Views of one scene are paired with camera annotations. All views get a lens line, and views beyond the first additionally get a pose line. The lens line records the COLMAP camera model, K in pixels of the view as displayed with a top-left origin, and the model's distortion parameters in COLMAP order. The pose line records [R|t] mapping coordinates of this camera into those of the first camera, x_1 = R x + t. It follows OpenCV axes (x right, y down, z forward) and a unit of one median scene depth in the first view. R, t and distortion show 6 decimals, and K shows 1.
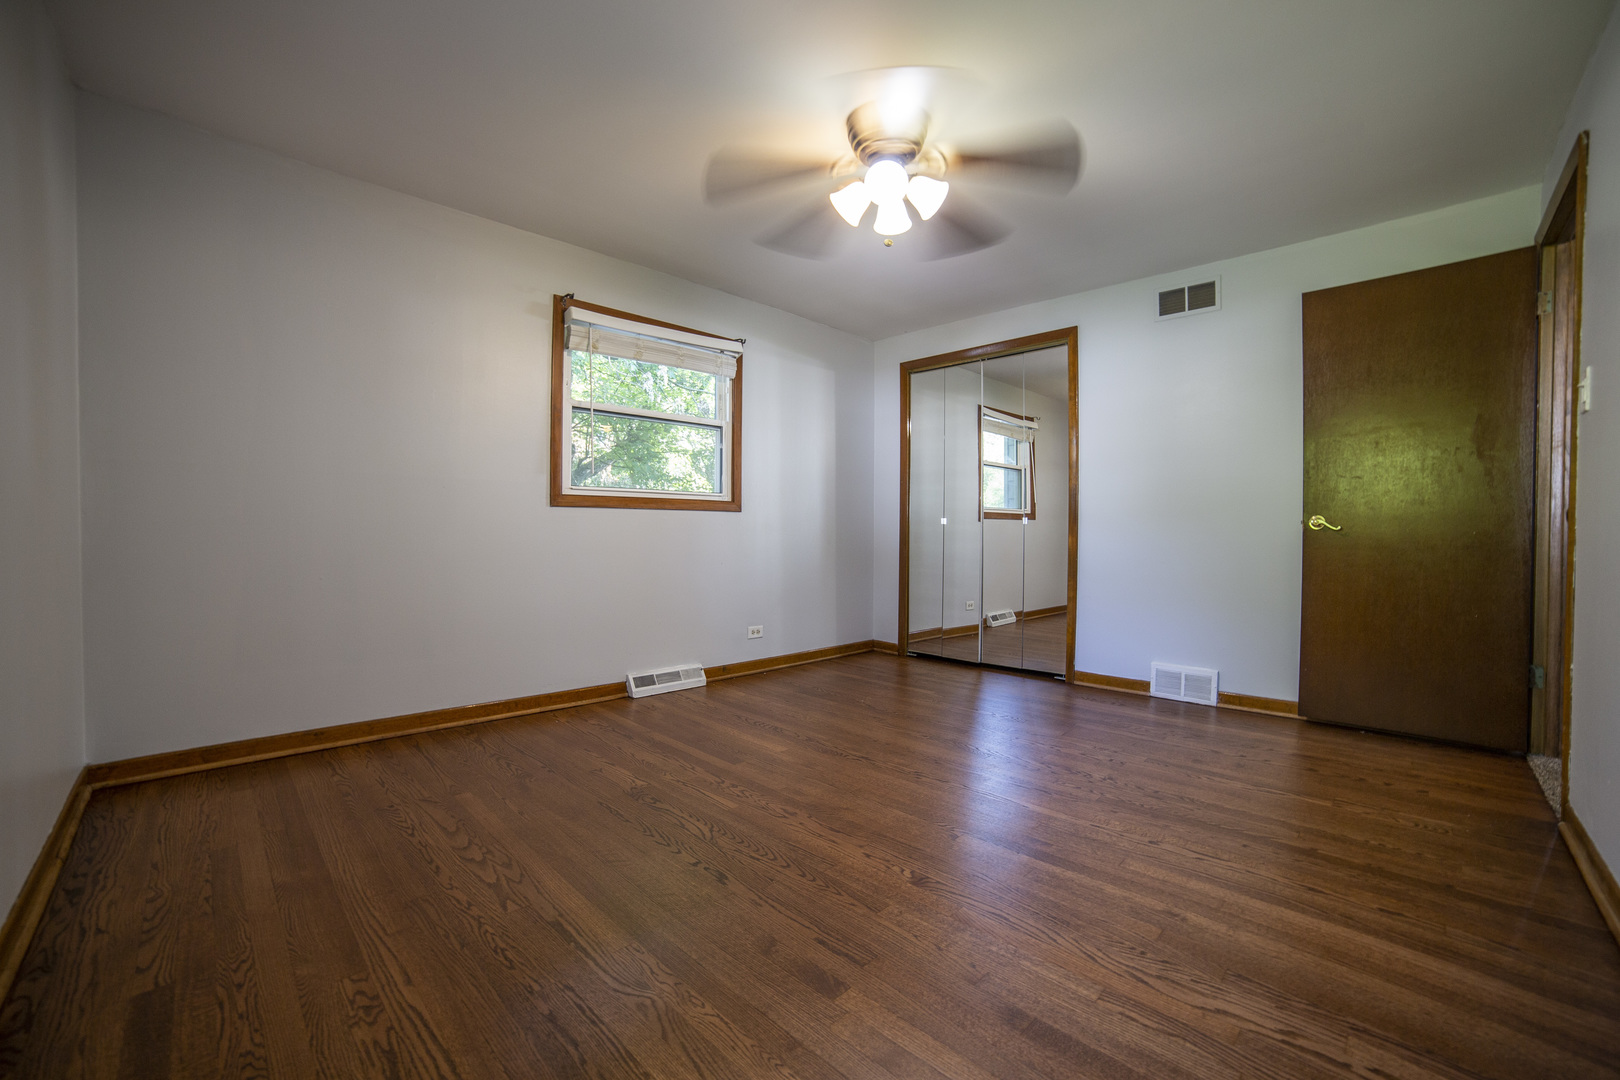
lens RADIAL K [[658.3, 0, 811.4], [0, 658.3, 546.0], [0, 0, 1]] dist [-0.109092, 0.035527]
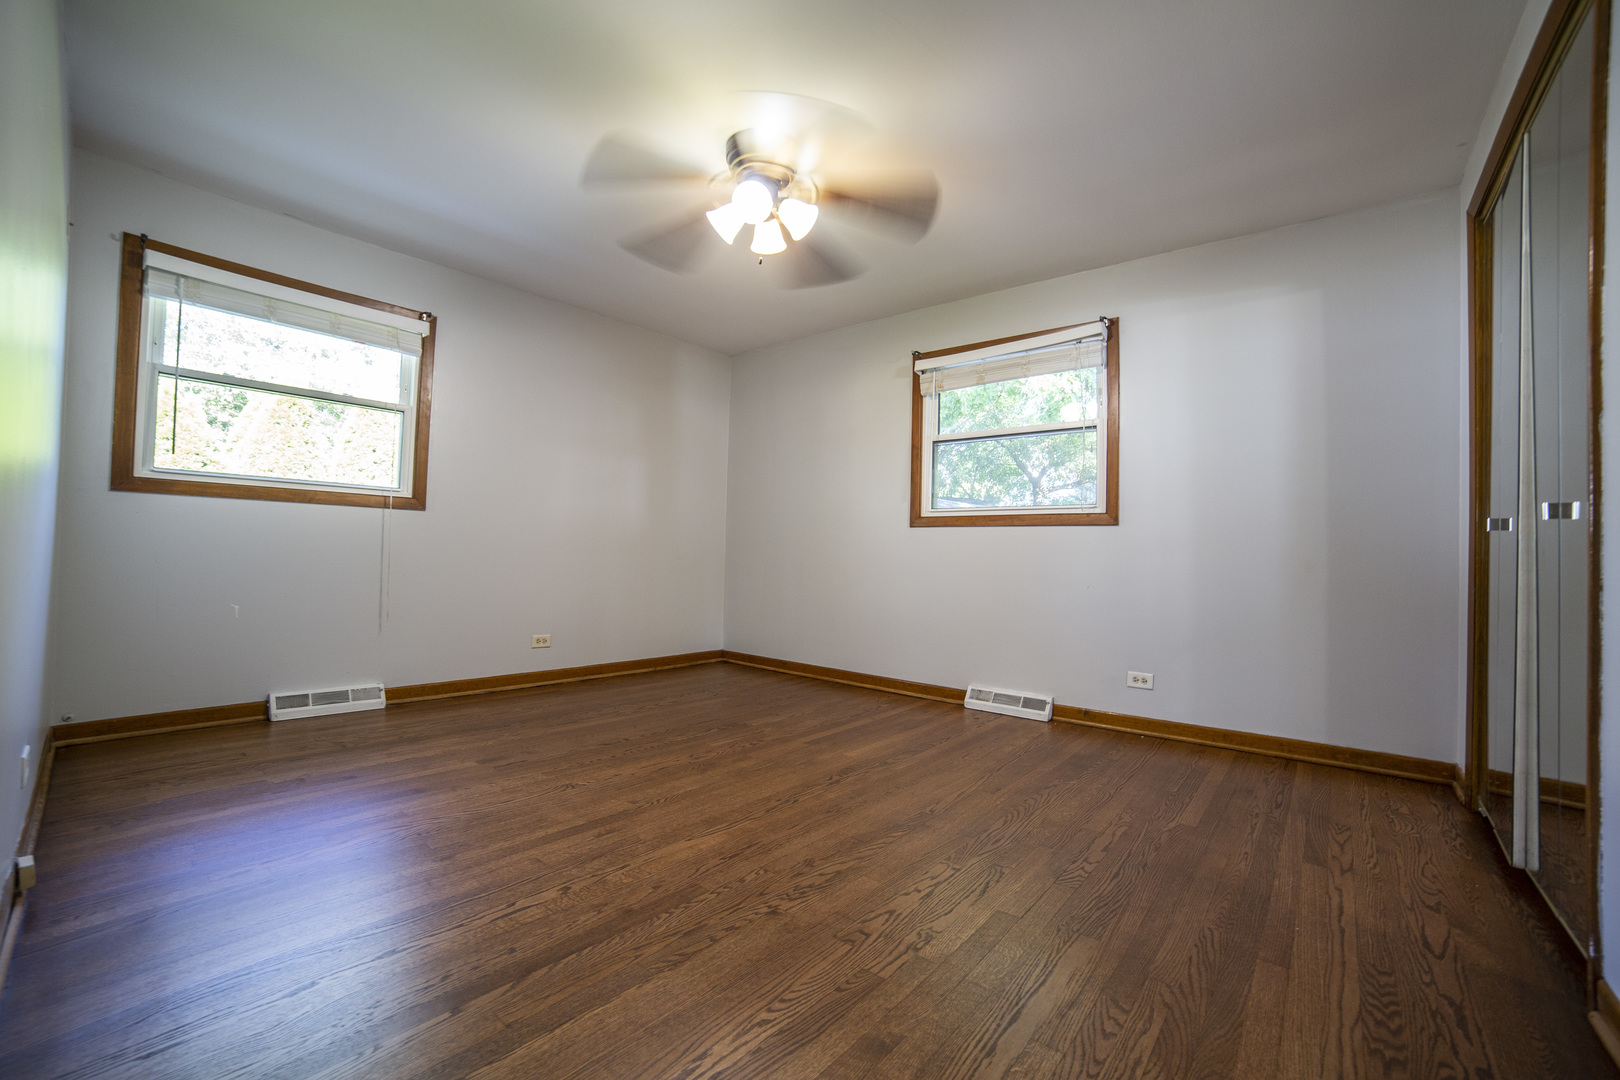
lens RADIAL K [[658.3, 0, 811.4], [0, 658.3, 546.0], [0, 0, 1]] dist [-0.109092, 0.035527]
pose [[0.081918, -0.016426, -0.996504, 1.017541], [-0.045074, 0.998780, -0.020169, 0.009976], [0.995619, 0.046569, 0.081078, 0.884826]]
